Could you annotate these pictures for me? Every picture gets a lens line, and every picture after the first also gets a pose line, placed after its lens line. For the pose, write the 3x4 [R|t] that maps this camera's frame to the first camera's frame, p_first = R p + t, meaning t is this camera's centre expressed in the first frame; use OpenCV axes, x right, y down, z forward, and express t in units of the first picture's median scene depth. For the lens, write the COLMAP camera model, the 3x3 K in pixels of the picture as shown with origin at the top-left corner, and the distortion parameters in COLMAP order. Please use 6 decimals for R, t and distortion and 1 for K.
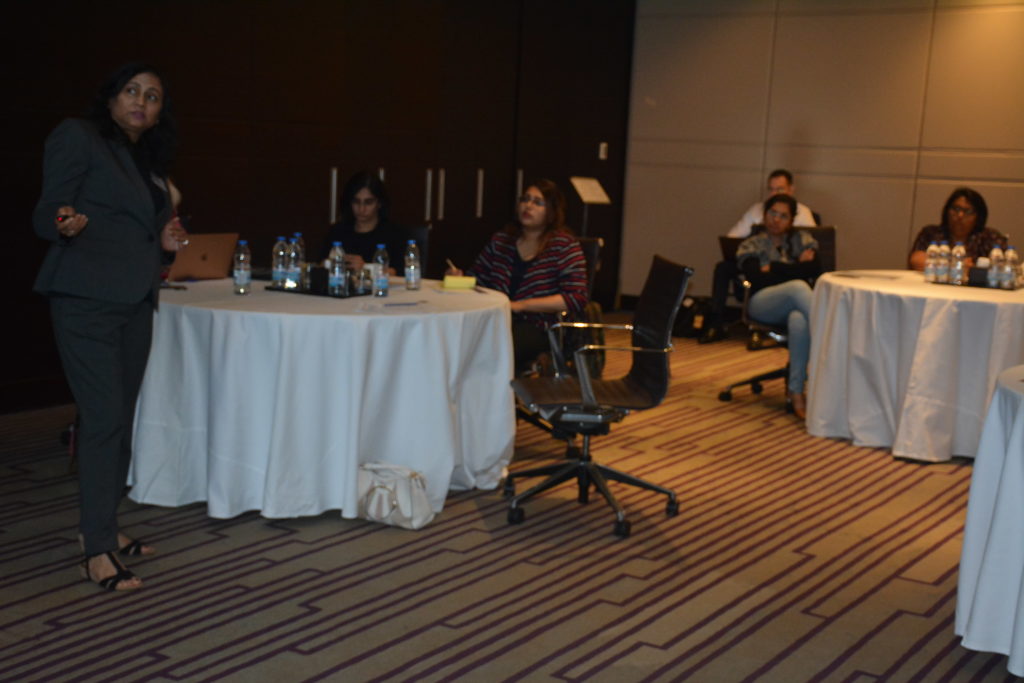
lens RADIAL K [[1429.1, 0, 511.8], [0, 1429.1, 348.5], [0, 0, 1]] dist [0.108651, 0.378864]
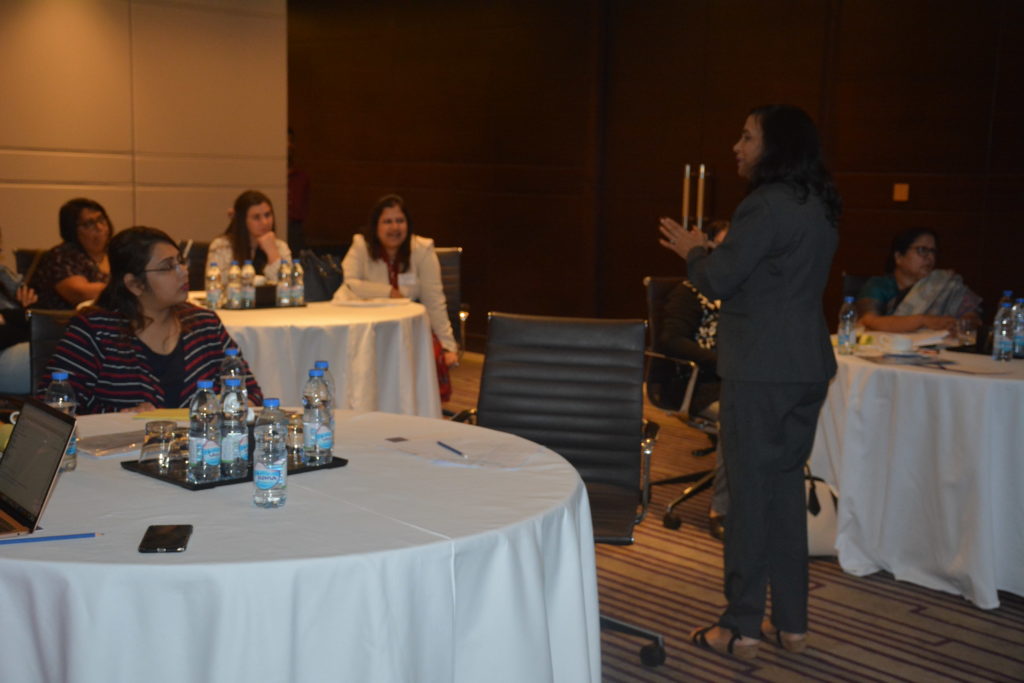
lens RADIAL K [[1429.1, 0, 511.8], [0, 1429.1, 348.5], [0, 0, 1]] dist [0.108651, 0.378864]
pose [[0.272371, -0.160724, 0.948674, -0.529768], [0.128715, 0.983175, 0.129614, -0.122370], [-0.953544, 0.086806, 0.288476, 0.645370]]
